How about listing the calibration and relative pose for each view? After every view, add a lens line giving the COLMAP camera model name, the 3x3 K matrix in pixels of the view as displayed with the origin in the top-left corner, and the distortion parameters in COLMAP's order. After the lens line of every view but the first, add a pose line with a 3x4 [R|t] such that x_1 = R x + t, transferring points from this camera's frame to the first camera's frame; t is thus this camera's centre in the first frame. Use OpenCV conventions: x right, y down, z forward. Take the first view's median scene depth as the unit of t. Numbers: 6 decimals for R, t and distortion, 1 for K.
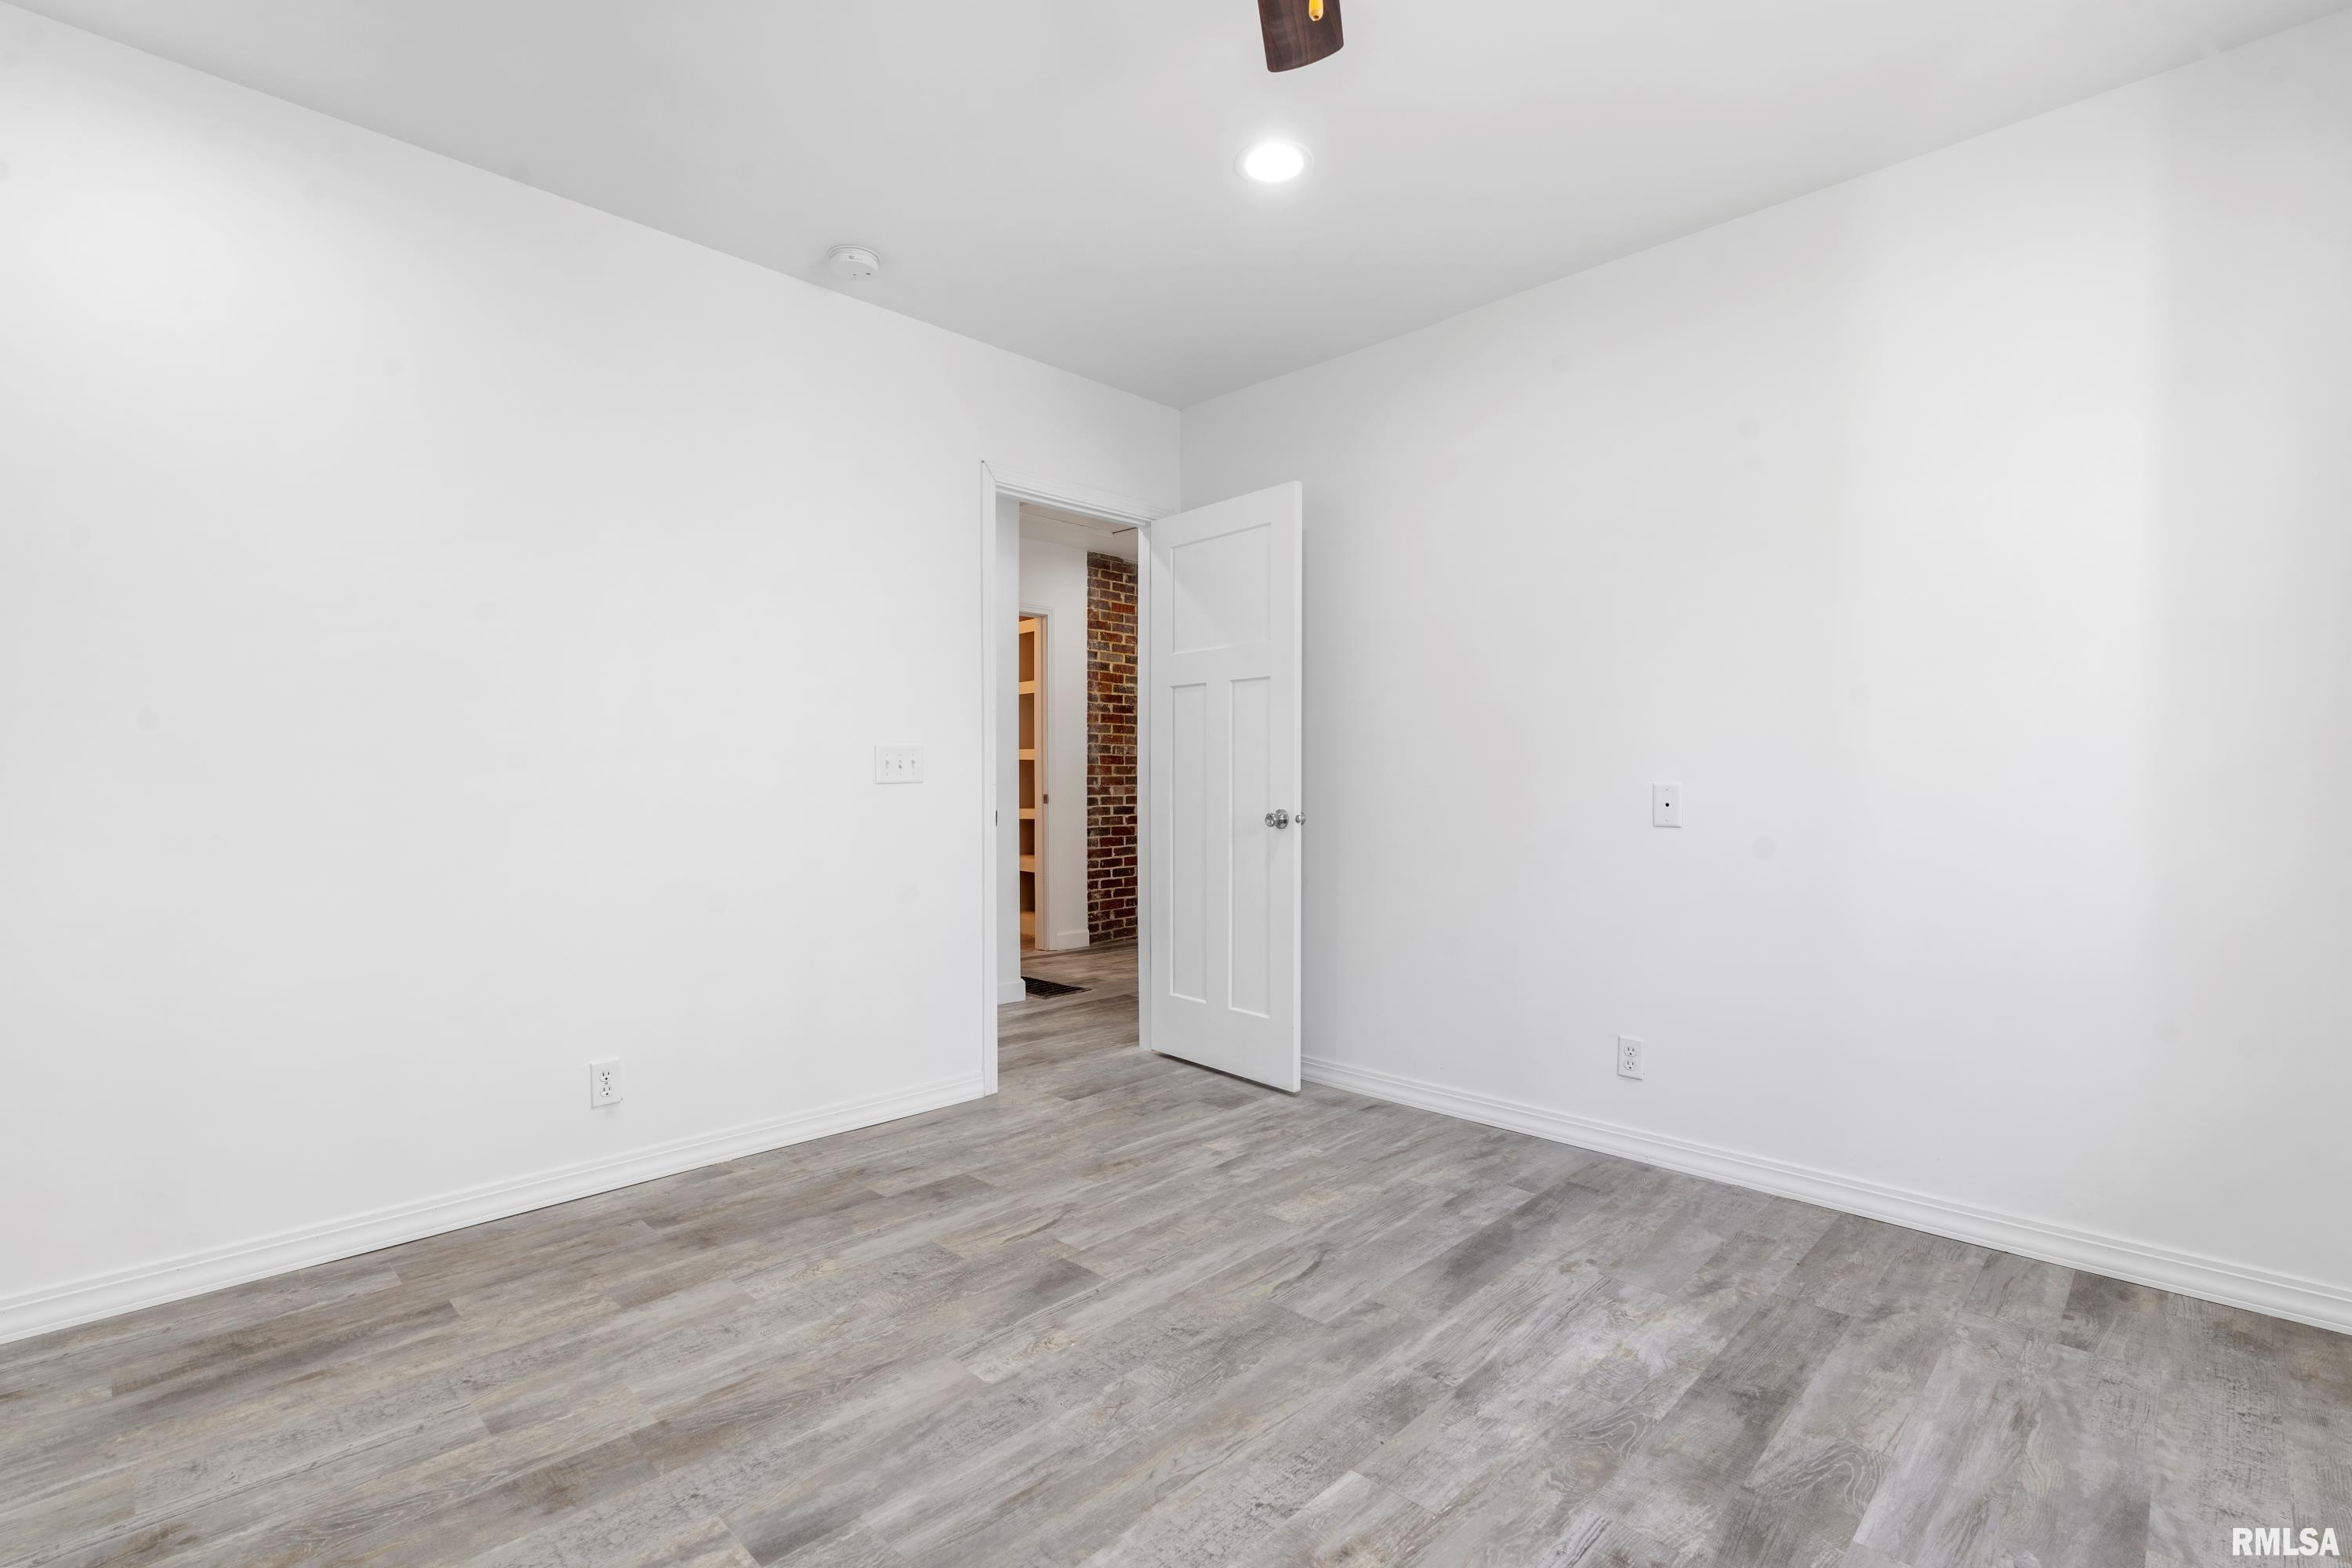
lens RADIAL K [[1073.8, 0, 1175.1], [0, 1073.8, 790.6], [0, 0, 1]] dist [-0.010773, 0.001938]
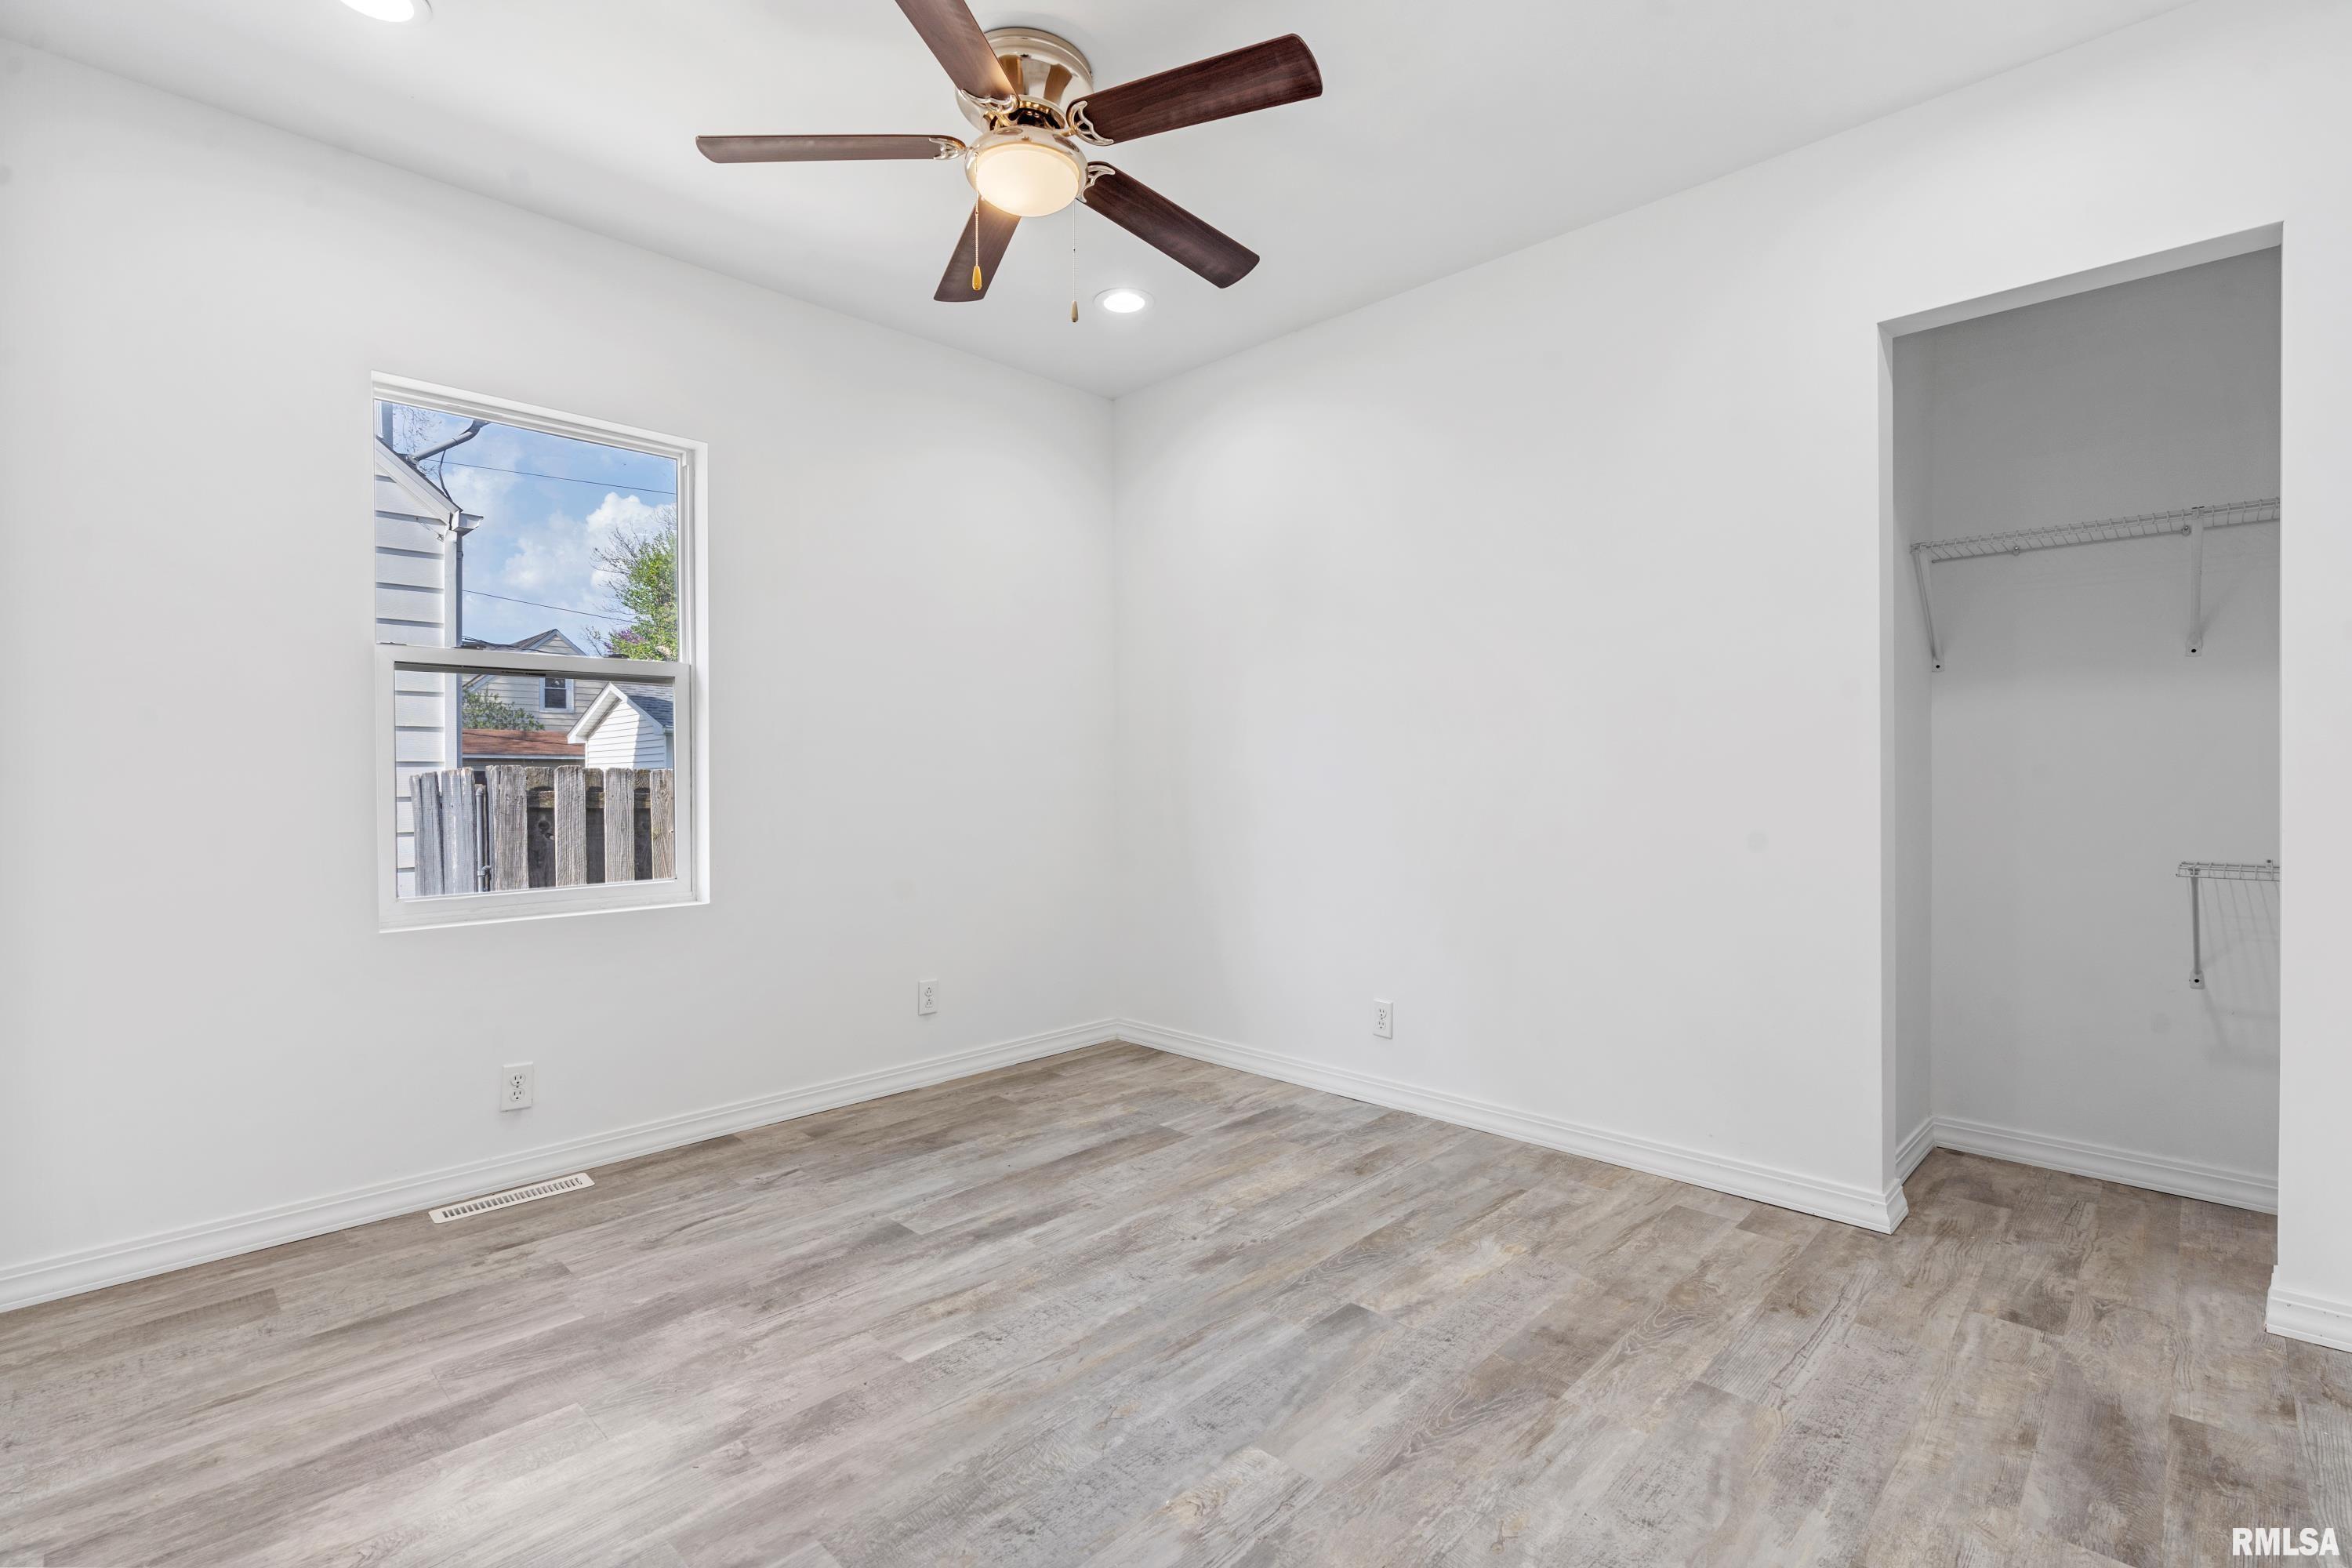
lens RADIAL K [[1073.8, 0, 1182.2], [0, 1073.8, 791.2], [0, 0, 1]] dist [-0.010773, 0.001938]
pose [[-0.999897, 0.006380, -0.012885, -0.110484], [0.006088, 0.999728, 0.022532, -0.011994], [0.013025, 0.022451, -0.999663, 1.950943]]
